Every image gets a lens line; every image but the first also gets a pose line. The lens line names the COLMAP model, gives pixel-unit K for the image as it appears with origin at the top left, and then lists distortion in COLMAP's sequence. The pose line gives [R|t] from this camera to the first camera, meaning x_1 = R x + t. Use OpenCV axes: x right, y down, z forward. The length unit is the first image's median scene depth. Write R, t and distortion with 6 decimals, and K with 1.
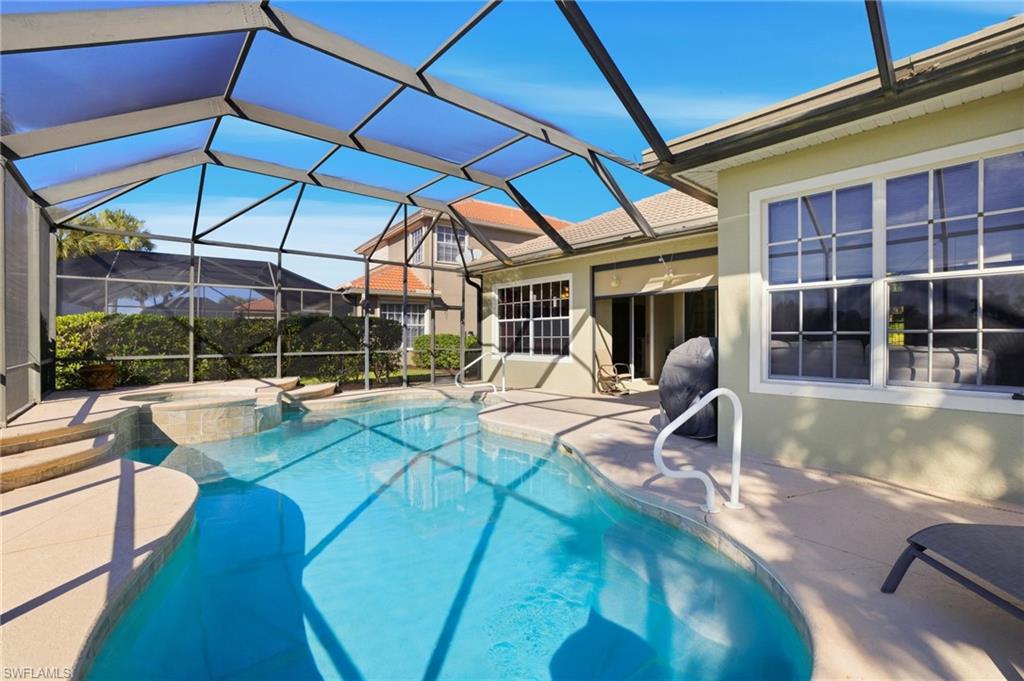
lens RADIAL K [[452.8, 0, 513.6], [0, 452.8, 340.9], [0, 0, 1]] dist [-0.017853, 0.001127]
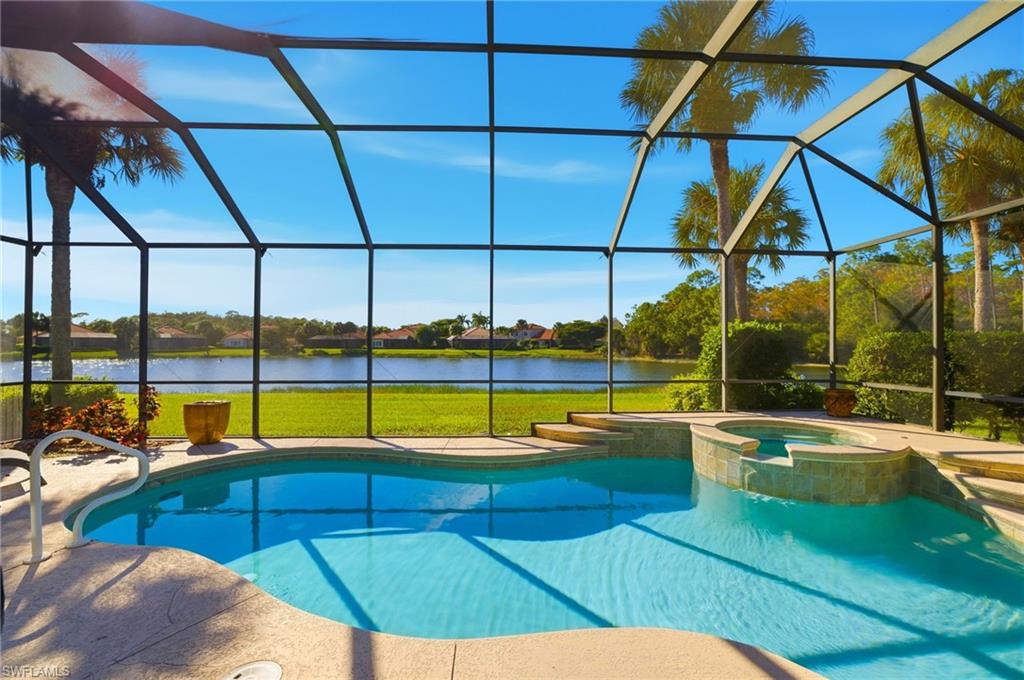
lens RADIAL K [[452.8, 0, 512.8], [0, 452.8, 337.1], [0, 0, 1]] dist [-0.017853, 0.001127]
pose [[-0.642108, -0.011801, -0.766523, 0.259811], [-0.004334, 0.999921, -0.011763, -0.044827], [0.766602, -0.004231, -0.642109, 1.090189]]
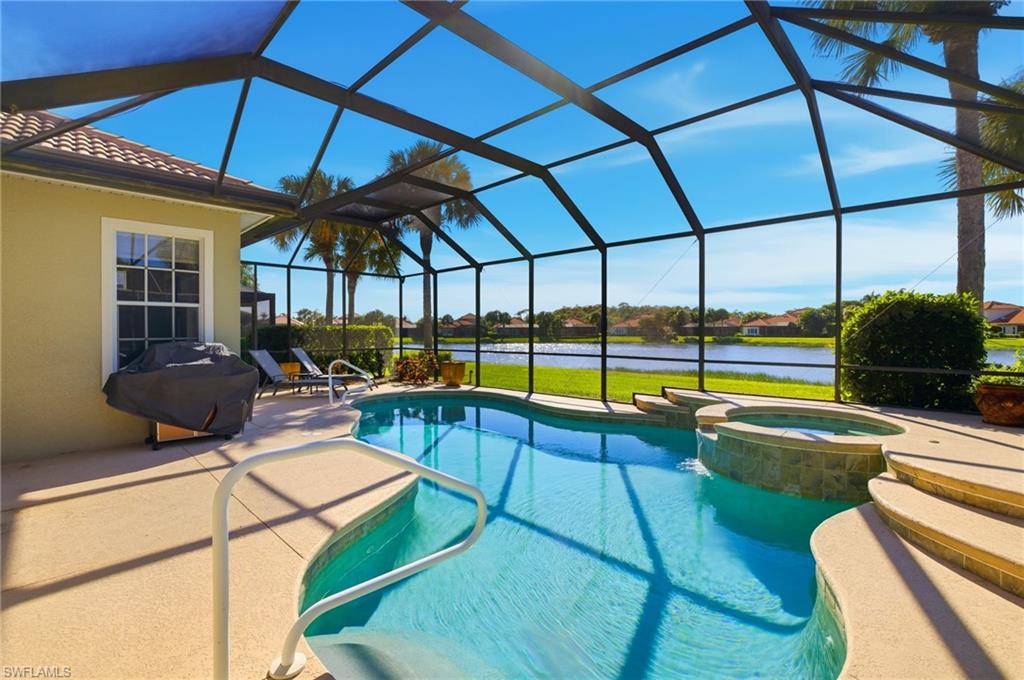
lens RADIAL K [[452.8, 0, 514.5], [0, 452.8, 335.1], [0, 0, 1]] dist [-0.017853, 0.001127]
pose [[-0.998569, 0.002280, -0.053438, -0.198626], [0.001707, 0.999941, 0.010766, -0.025949], [0.053460, 0.010659, -0.998513, 1.648839]]
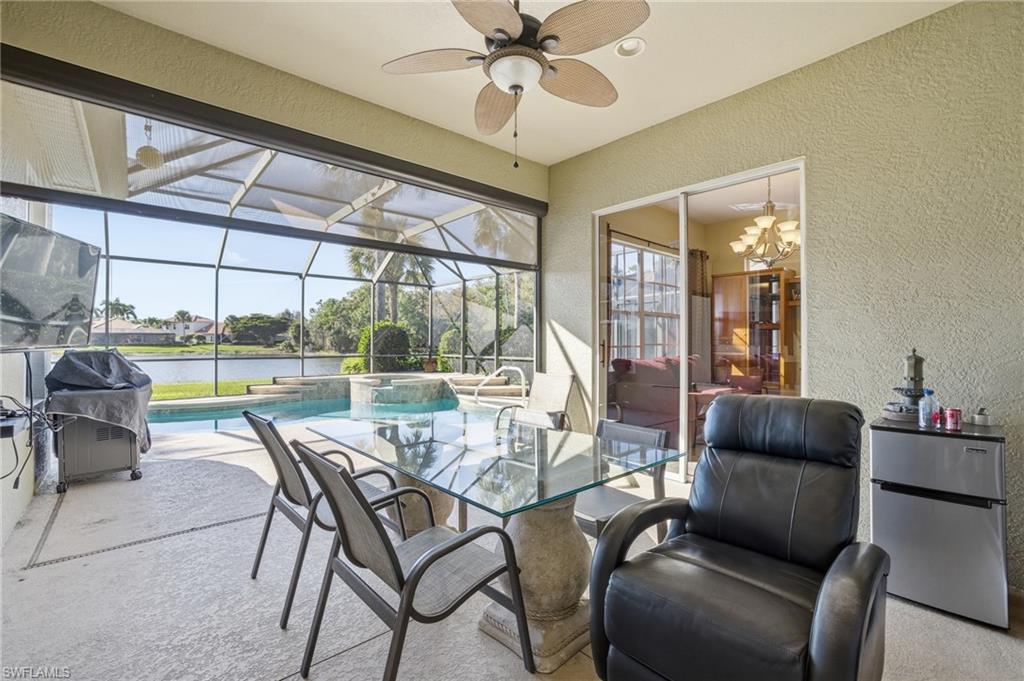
lens RADIAL K [[452.8, 0, 506.9], [0, 452.8, 336.1], [0, 0, 1]] dist [-0.017853, 0.001127]
pose [[-0.040513, -0.008863, -0.999140, 0.968023], [-0.006001, 0.999945, -0.008627, -0.023600], [0.999161, 0.005646, -0.040564, 1.423451]]
